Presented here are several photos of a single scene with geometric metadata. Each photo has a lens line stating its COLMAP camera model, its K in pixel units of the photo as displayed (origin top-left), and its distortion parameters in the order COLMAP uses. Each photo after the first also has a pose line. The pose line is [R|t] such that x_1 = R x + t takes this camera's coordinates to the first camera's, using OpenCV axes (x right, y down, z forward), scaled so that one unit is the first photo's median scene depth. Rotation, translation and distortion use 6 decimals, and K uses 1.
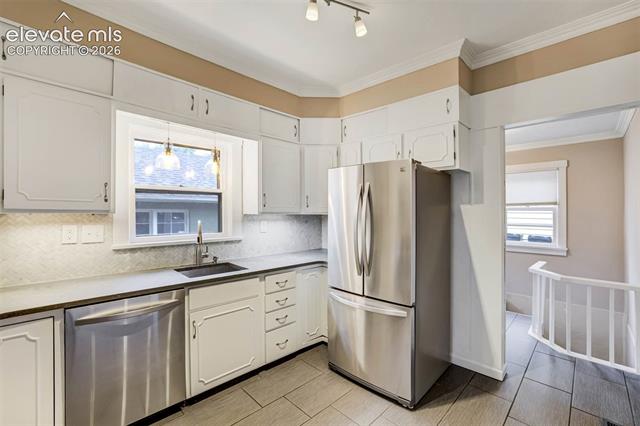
lens RADIAL K [[282.2, 0, 325.5], [0, 282.2, 211.3], [0, 0, 1]] dist [-0.047744, 0.025135]
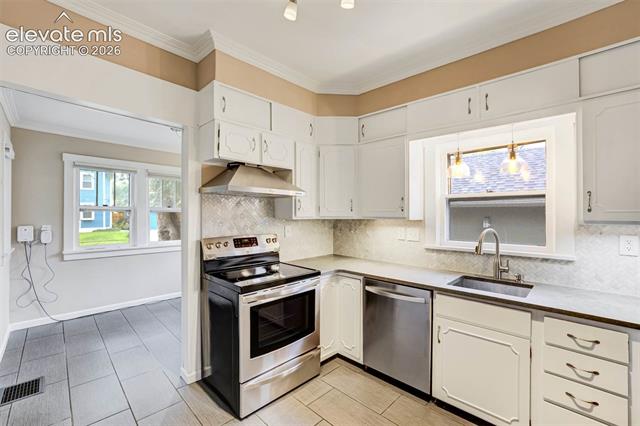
lens RADIAL K [[272.4, 0, 304.9], [0, 272.4, 212.1], [0, 0, 1]] dist [-0.000446, 0.000167]
pose [[-0.031707, -0.011027, -0.999436, 0.467875], [0.004515, 0.999927, -0.011175, -0.014711], [0.999487, -0.004867, -0.031655, 0.450902]]
